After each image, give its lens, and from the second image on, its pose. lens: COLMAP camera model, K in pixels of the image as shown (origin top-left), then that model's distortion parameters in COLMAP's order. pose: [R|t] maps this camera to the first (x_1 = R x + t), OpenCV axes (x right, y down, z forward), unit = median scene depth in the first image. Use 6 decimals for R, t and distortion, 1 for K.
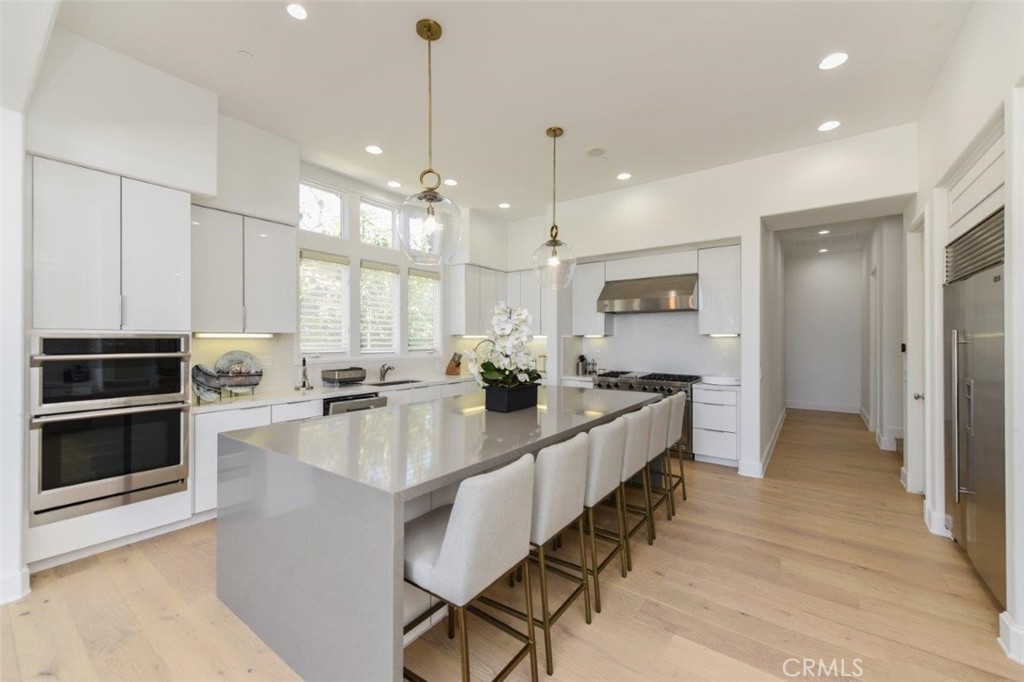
lens RADIAL K [[408.7, 0, 519.3], [0, 408.7, 338.5], [0, 0, 1]] dist [0.002457, -0.000160]
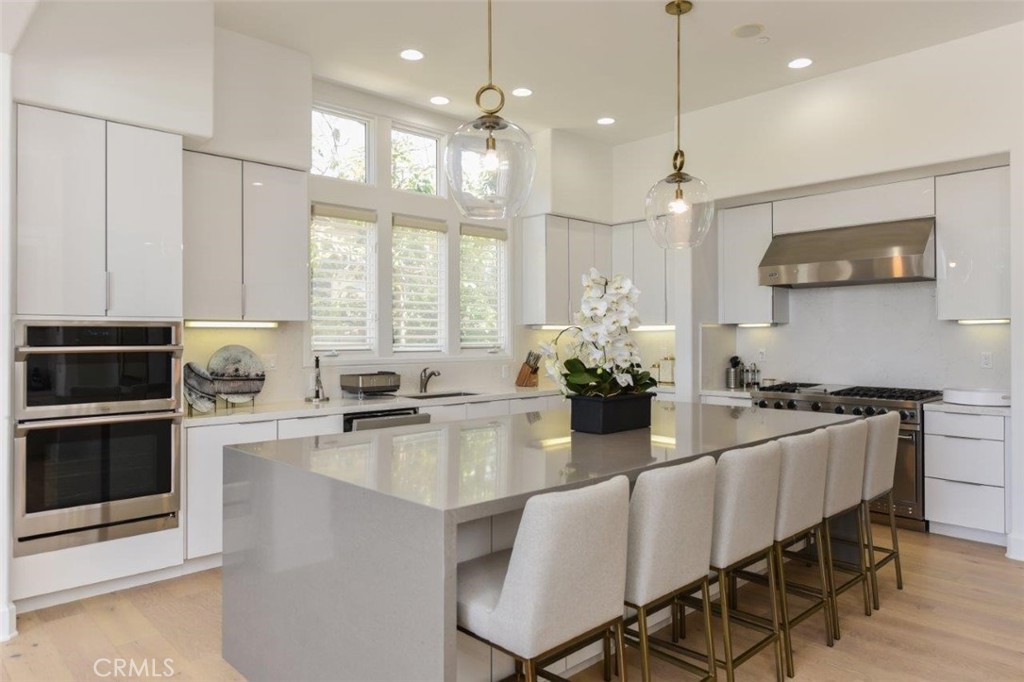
lens RADIAL K [[679.7, 0, 512.7], [0, 679.7, 333.1], [0, 0, 1]] dist [-0.004132, 0.000025]
pose [[0.982525, -0.003501, -0.186100, 0.025972], [0.002752, 0.999987, -0.004284, 0.015161], [0.186112, 0.003697, 0.982521, -0.100720]]
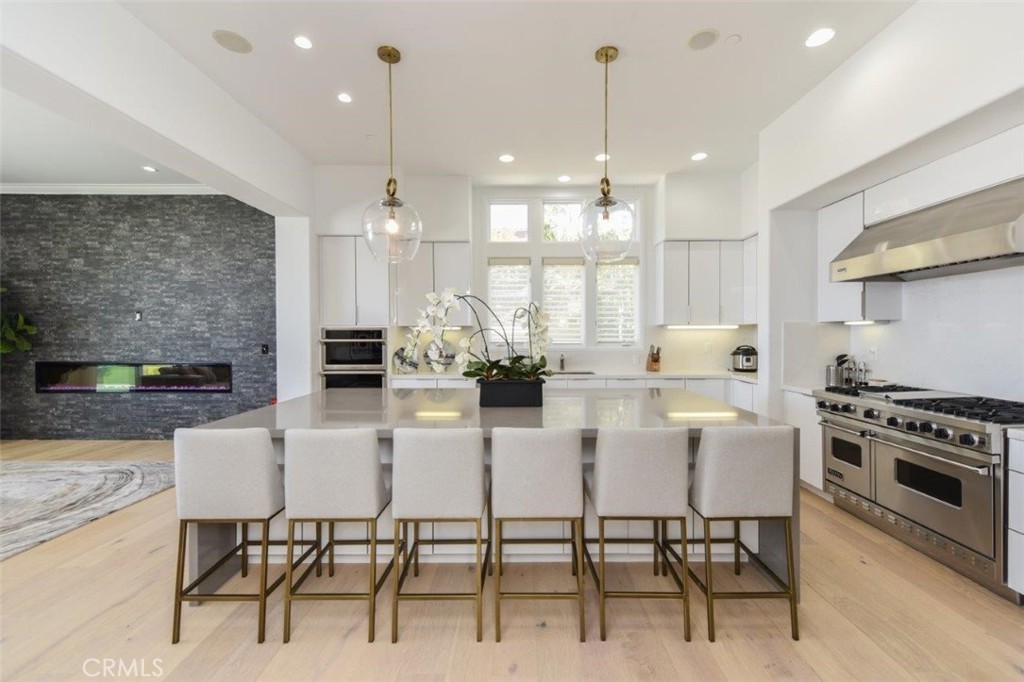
lens RADIAL K [[404.1, 0, 514.1], [0, 404.1, 337.8], [0, 0, 1]] dist [0.002936, 0.000131]
pose [[0.575470, 0.006158, -0.817800, 0.600811], [0.004302, 0.999935, 0.010557, 0.012347], [0.817812, -0.009593, 0.575406, 0.418999]]
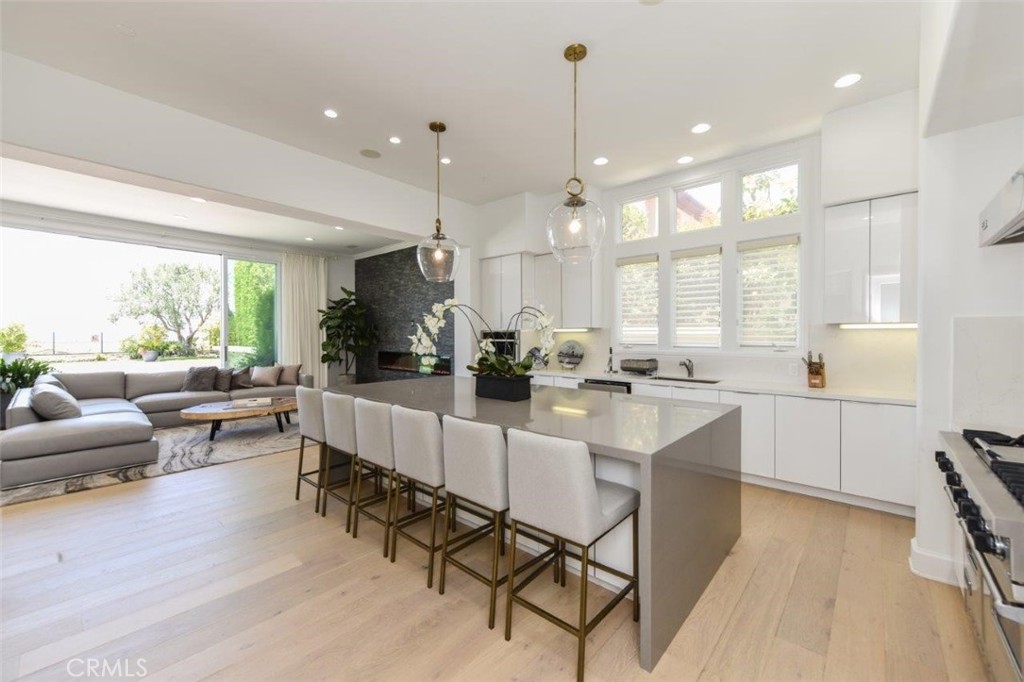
lens RADIAL K [[404.1, 0, 514.1], [0, 404.1, 337.8], [0, 0, 1]] dist [0.002936, 0.000131]
pose [[-0.108774, -0.001412, -0.994065, 0.834221], [-0.003287, 0.999994, -0.001060, 0.024411], [0.994061, 0.003152, -0.108778, 0.967006]]
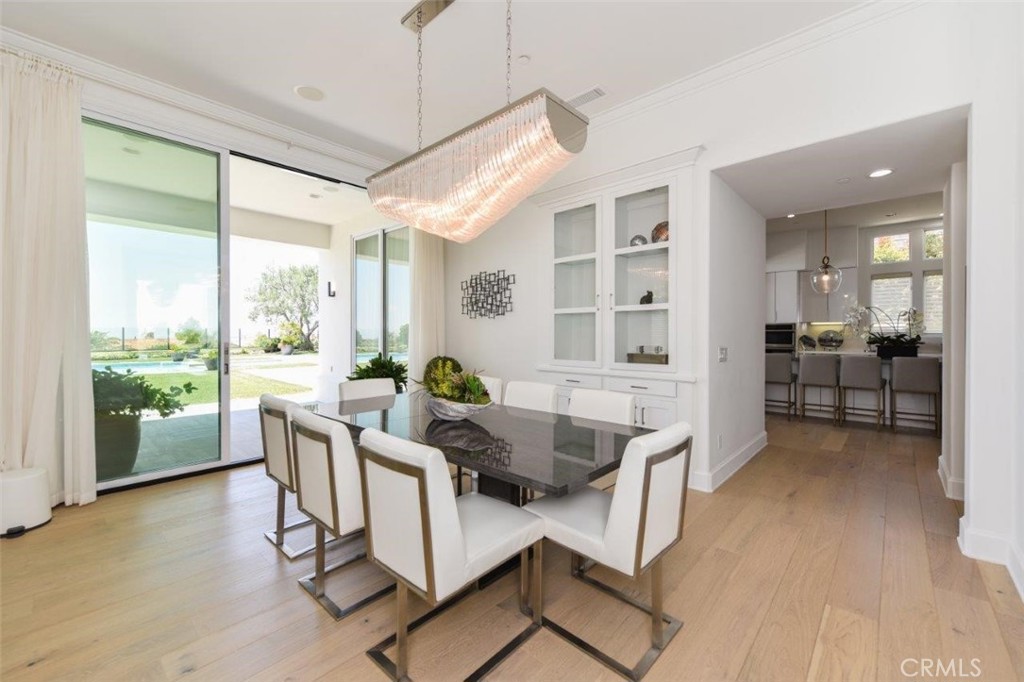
lens RADIAL K [[408.7, 0, 519.3], [0, 408.7, 338.5], [0, 0, 1]] dist [0.002457, -0.000160]
pose [[-0.117705, 0.012428, -0.992971, 1.702958], [0.002369, 0.999922, 0.012234, 0.045718], [0.993046, -0.000912, -0.117725, -0.398096]]
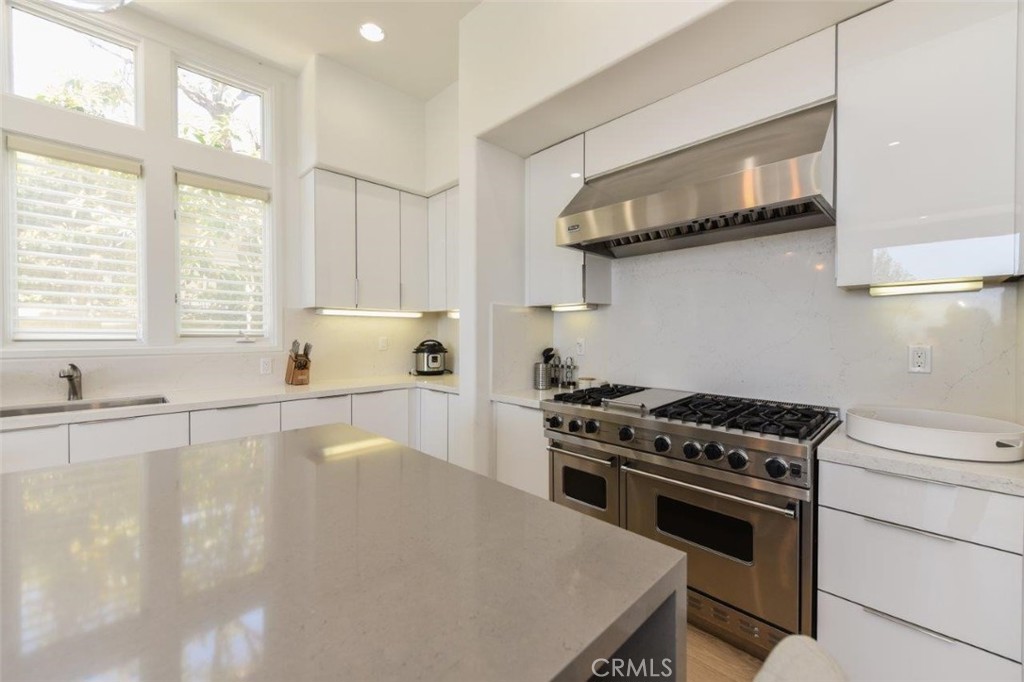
lens RADIAL K [[408.7, 0, 519.3], [0, 408.7, 338.5], [0, 0, 1]] dist [0.002457, -0.000160]
pose [[0.987468, 0.003319, -0.157781, 0.322253], [-0.000846, 0.999876, 0.015735, 0.035628], [0.157814, -0.015405, 0.987349, 0.851791]]
